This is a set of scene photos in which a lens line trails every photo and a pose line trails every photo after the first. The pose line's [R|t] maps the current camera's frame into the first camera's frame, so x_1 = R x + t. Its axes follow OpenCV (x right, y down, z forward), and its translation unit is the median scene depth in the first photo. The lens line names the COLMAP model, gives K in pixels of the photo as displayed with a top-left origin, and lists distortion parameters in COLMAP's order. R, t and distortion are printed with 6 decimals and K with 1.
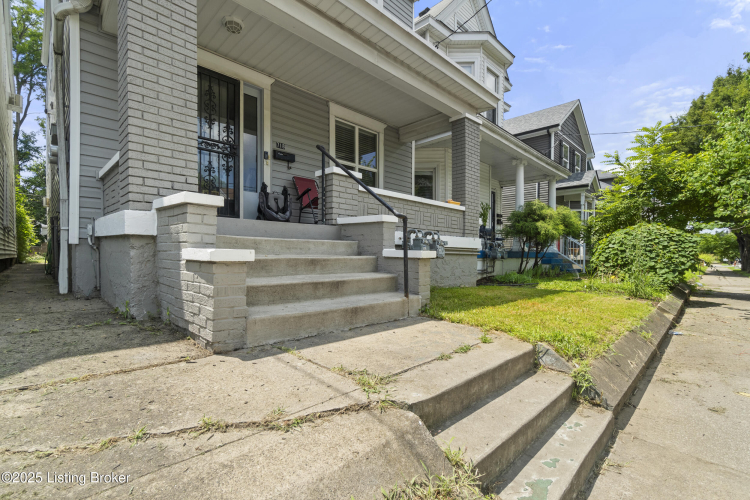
lens RADIAL K [[341.0, 0, 376.5], [0, 341.0, 259.9], [0, 0, 1]] dist [0.001046, -0.000085]
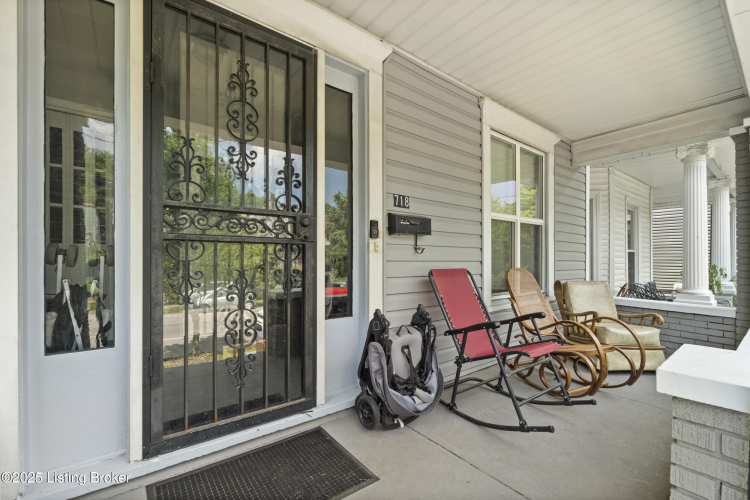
lens RADIAL K [[326.5, 0, 374.5], [0, 326.5, 257.8], [0, 0, 1]] dist [-0.004362, -0.000017]
pose [[0.992879, -0.004612, -0.119042, -0.274655], [0.002905, 0.999890, -0.014512, -0.264643], [0.119096, 0.014063, 0.992783, 0.602123]]
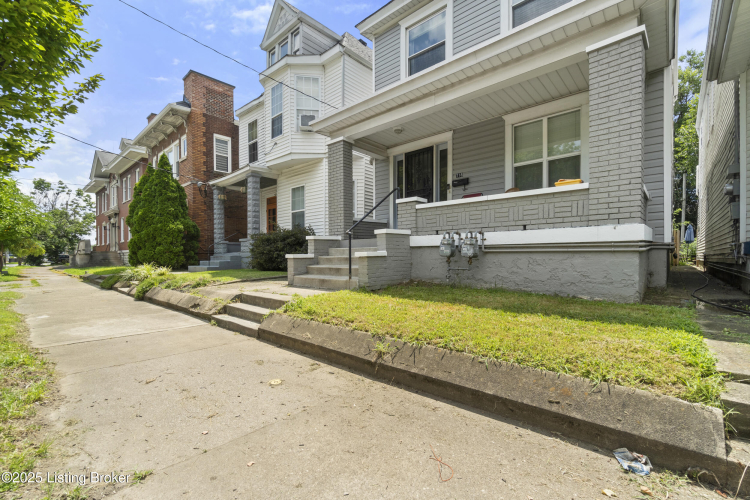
lens RADIAL K [[326.5, 0, 371.3], [0, 326.5, 263.3], [0, 0, 1]] dist [-0.004362, -0.000017]
pose [[0.042720, 0.010501, -0.999032, 1.038235], [-0.010354, 0.999896, 0.010067, 0.006766], [0.999033, 0.009914, 0.042824, 0.615721]]
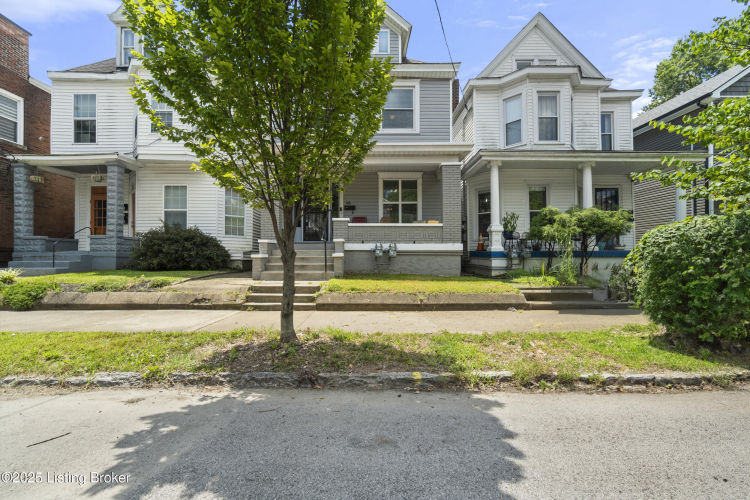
lens RADIAL K [[326.5, 0, 367.1], [0, 326.5, 252.6], [0, 0, 1]] dist [-0.004362, -0.000017]
pose [[0.709769, -0.021910, -0.704094, 1.201114], [-0.002458, 0.999433, -0.033578, 0.028044], [0.704431, 0.025563, 0.709312, -0.309479]]
